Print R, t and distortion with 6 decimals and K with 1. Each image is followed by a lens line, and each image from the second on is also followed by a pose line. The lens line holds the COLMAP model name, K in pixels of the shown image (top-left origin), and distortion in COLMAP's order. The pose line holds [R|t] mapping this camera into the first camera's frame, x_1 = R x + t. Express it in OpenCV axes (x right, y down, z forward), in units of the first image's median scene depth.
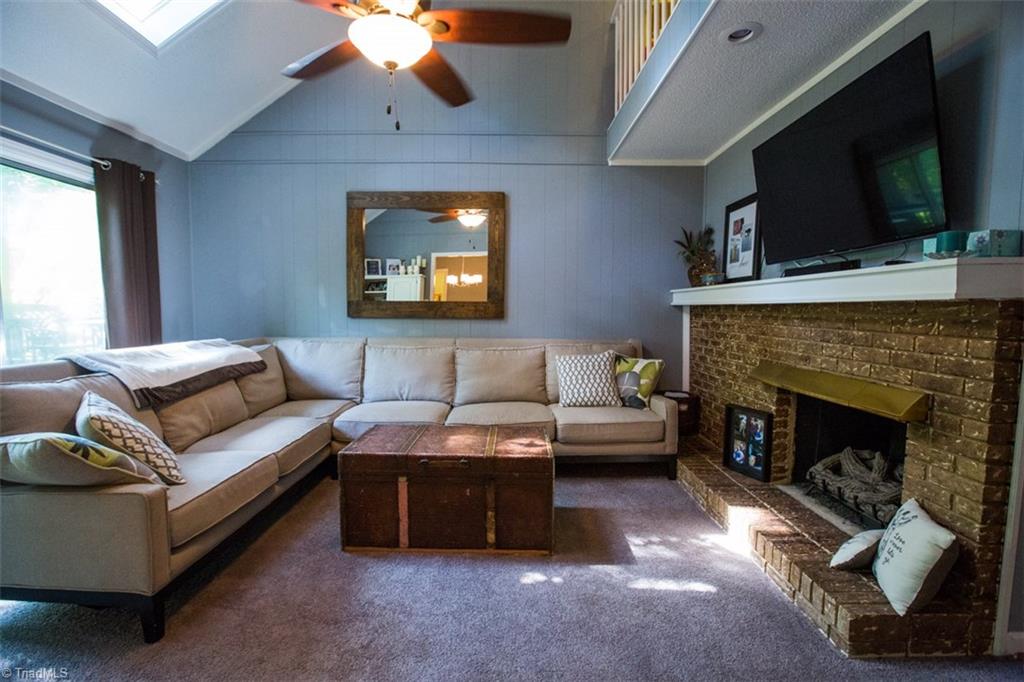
lens RADIAL K [[468.7, 0, 512.0], [0, 468.7, 341.0], [0, 0, 1]] dist [-0.056504, 0.018507]
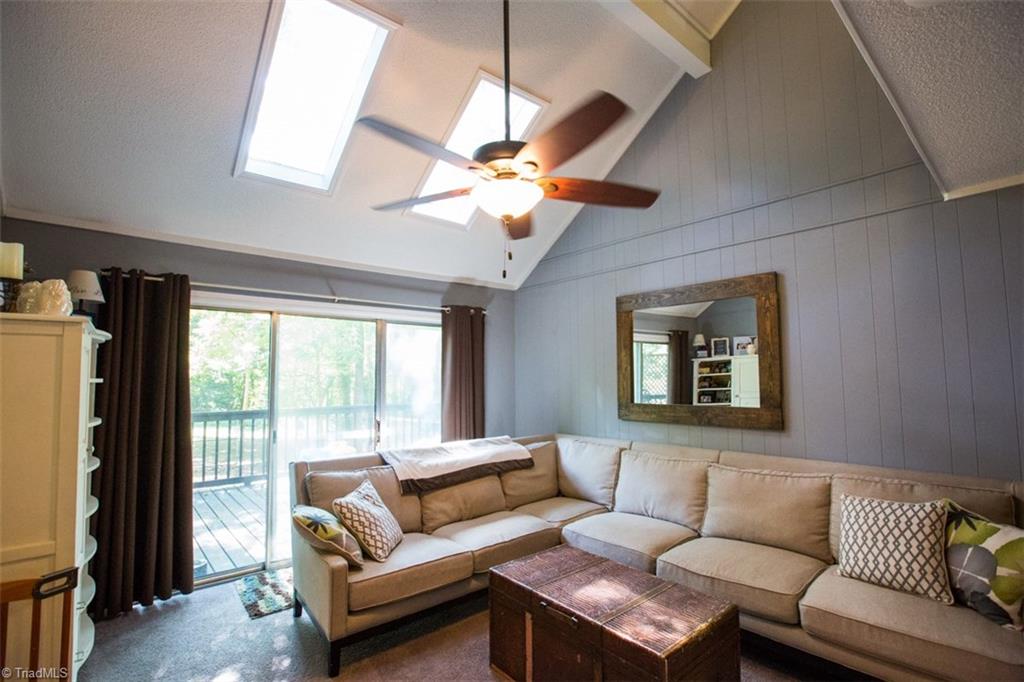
lens RADIAL K [[468.7, 0, 512.0], [0, 468.7, 341.0], [0, 0, 1]] dist [-0.056504, 0.018507]
pose [[0.645377, -0.073238, -0.760345, 0.336869], [-0.037361, 0.991175, -0.127183, -0.097396], [0.762950, 0.110488, 0.636946, 0.190141]]
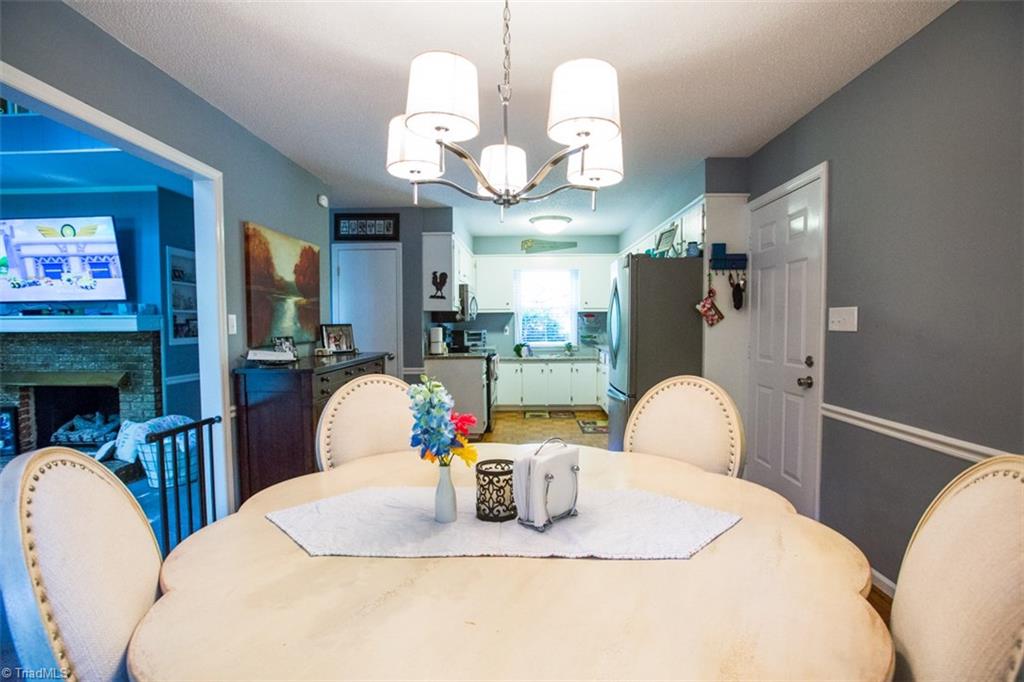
lens RADIAL K [[468.7, 0, 512.0], [0, 468.7, 341.0], [0, 0, 1]] dist [-0.056504, 0.018507]
pose [[0.030807, -0.053016, 0.998118, -0.697763], [0.071882, 0.996124, 0.050692, -0.007221], [-0.996937, 0.070185, 0.034498, -0.549428]]
